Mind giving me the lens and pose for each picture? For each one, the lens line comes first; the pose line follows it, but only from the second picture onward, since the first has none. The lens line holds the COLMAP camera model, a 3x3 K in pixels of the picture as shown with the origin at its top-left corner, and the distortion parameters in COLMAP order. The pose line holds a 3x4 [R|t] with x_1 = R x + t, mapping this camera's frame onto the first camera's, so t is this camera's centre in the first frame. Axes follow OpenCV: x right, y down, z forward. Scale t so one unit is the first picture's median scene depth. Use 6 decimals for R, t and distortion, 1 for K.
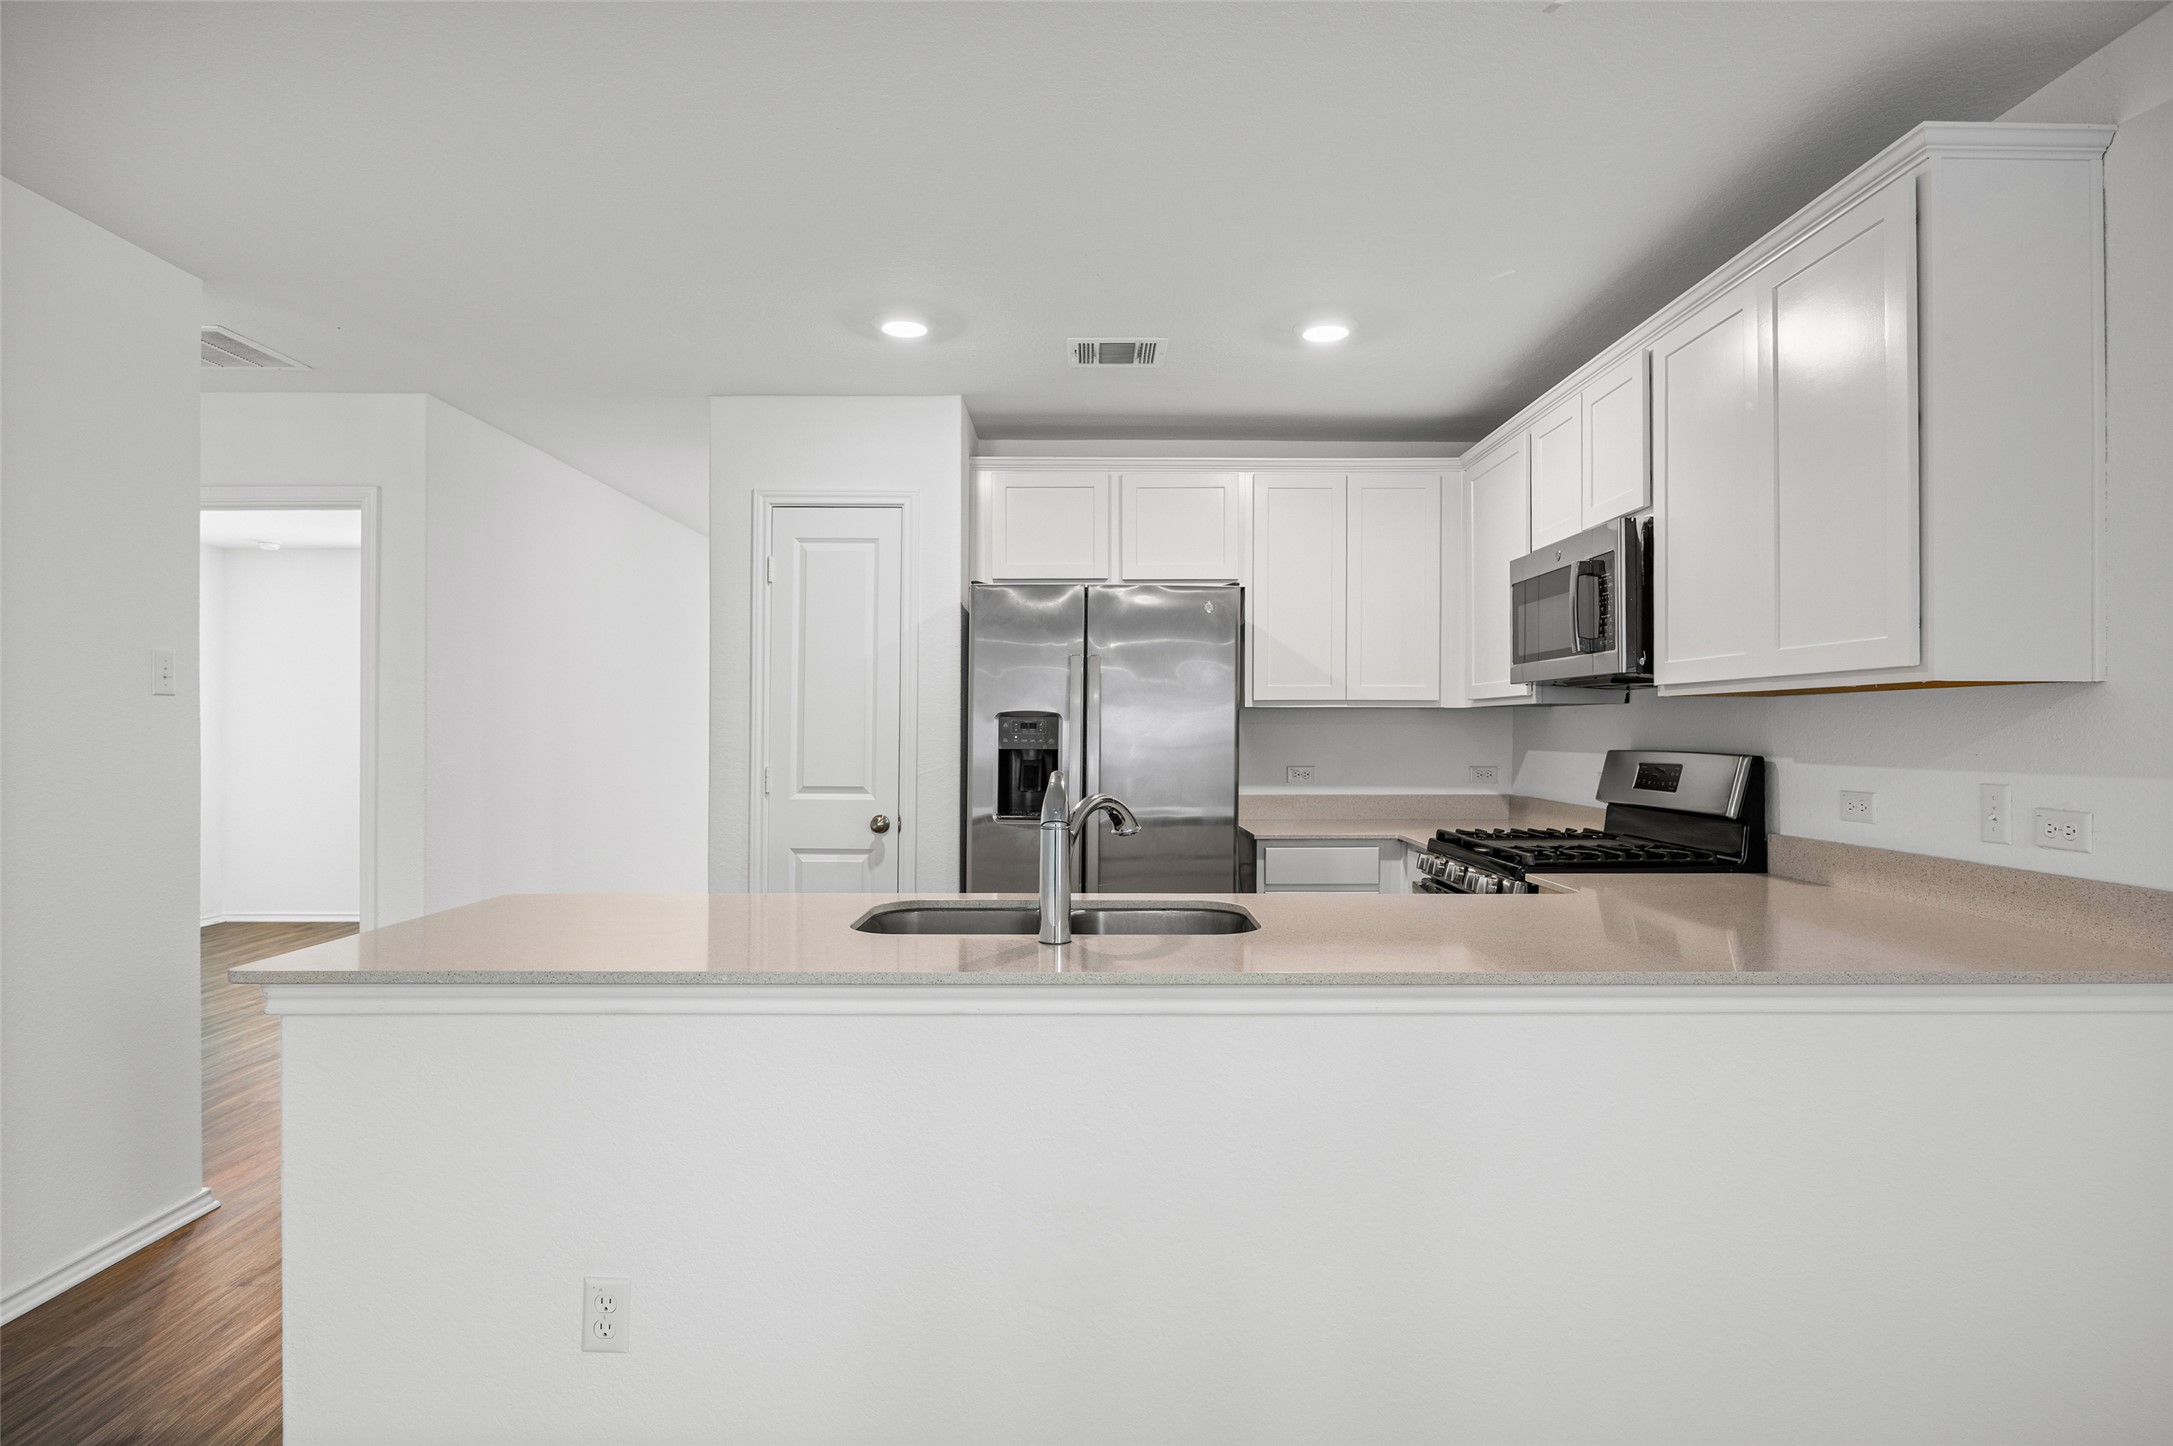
lens RADIAL K [[1162.7, 0, 1077.4], [0, 1162.7, 725.5], [0, 0, 1]] dist [0.000973, 0.000833]
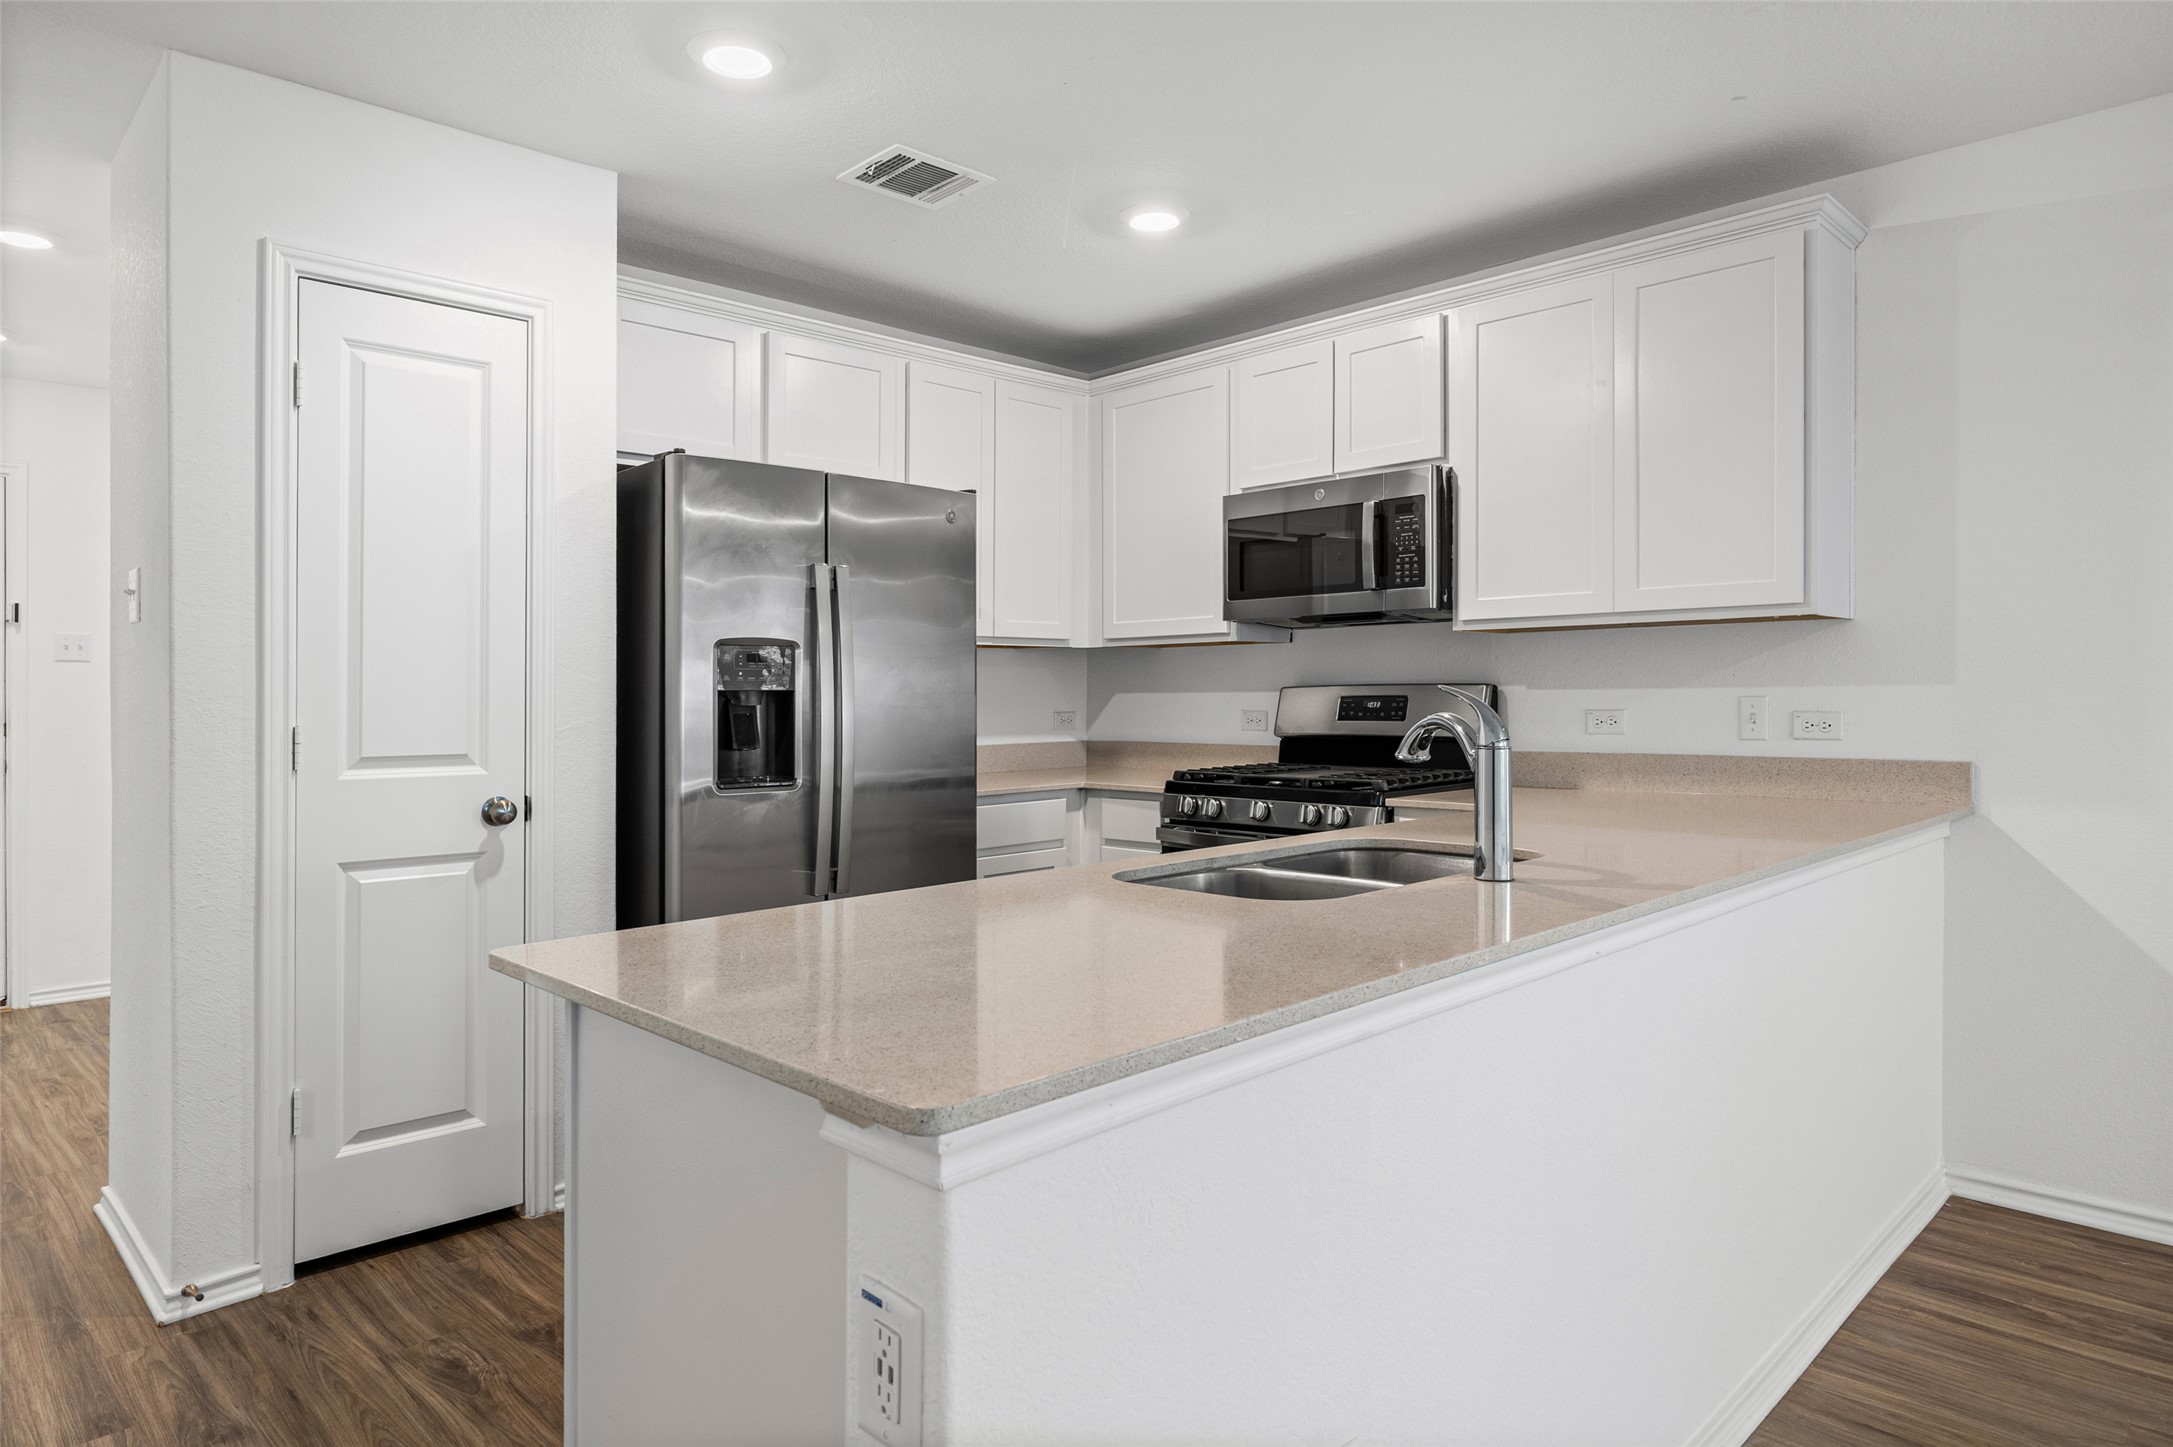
lens RADIAL K [[1318.0, 0, 1092.0], [0, 1318.0, 695.0], [0, 0, 1]] dist [0.005150, 0.001185]
pose [[0.705509, -0.007410, 0.708662, -0.501700], [0.007979, 0.999965, 0.002512, 0.023997], [-0.708656, 0.003882, 0.705544, 0.285701]]
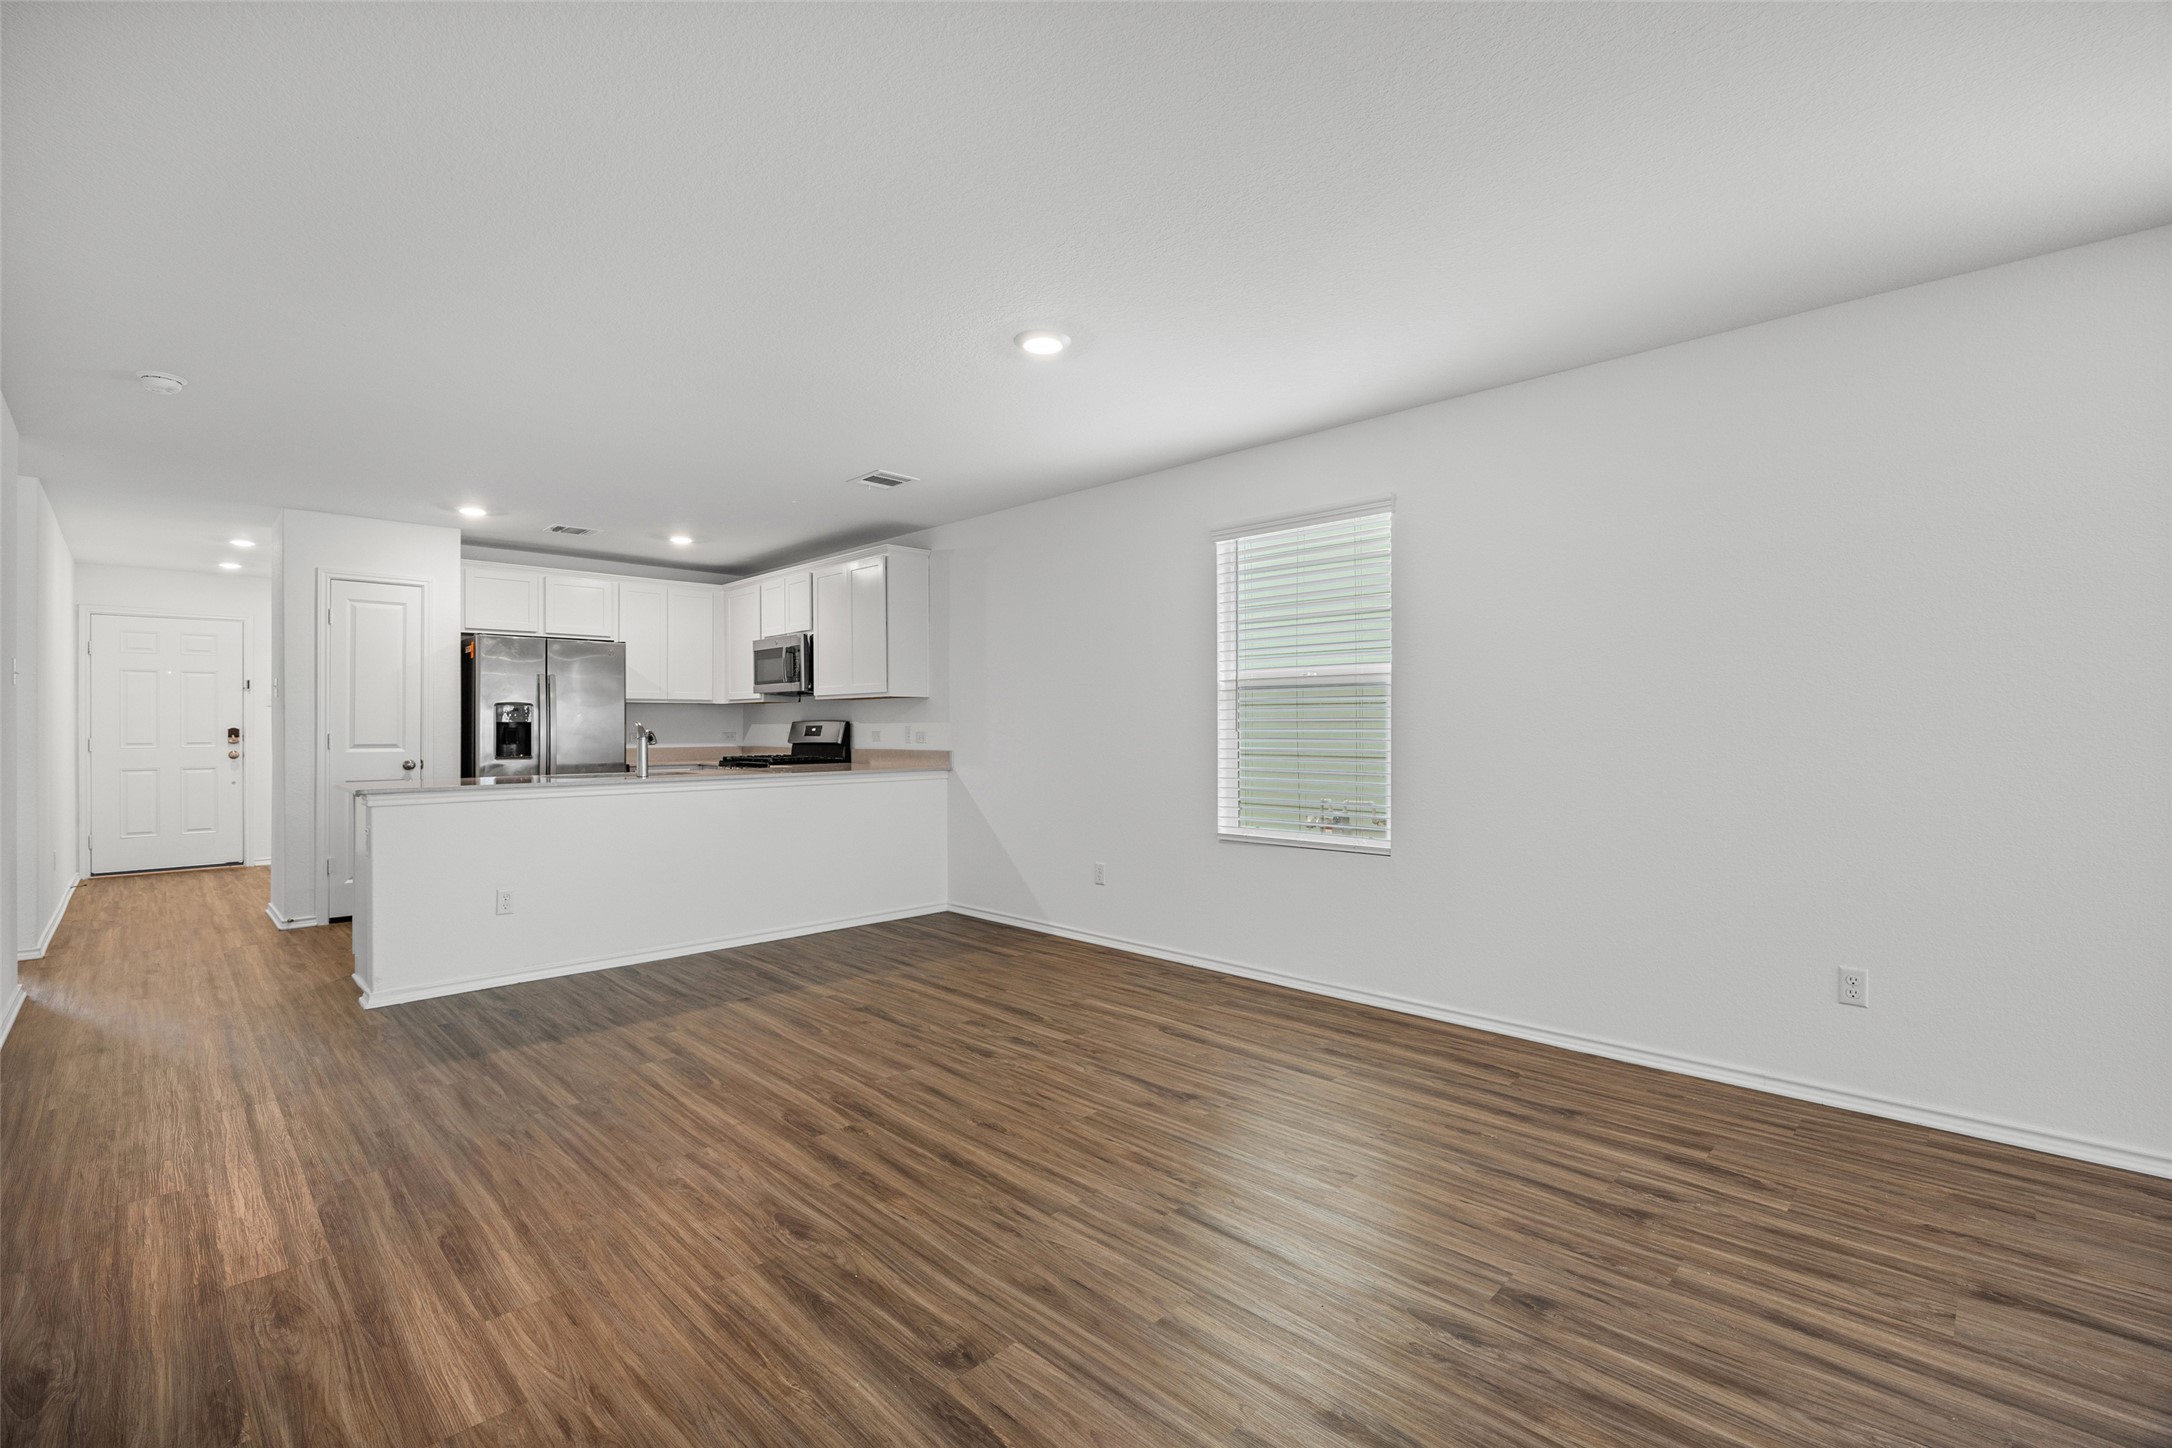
lens RADIAL K [[935.6, 0, 1080.5], [0, 935.6, 730.3], [0, 0, 1]] dist [-0.011257, 0.000467]
pose [[0.714053, -0.006987, 0.700057, -0.478212], [0.001600, 0.999964, 0.008349, 0.024153], [-0.700090, -0.004842, 0.714038, -0.810125]]
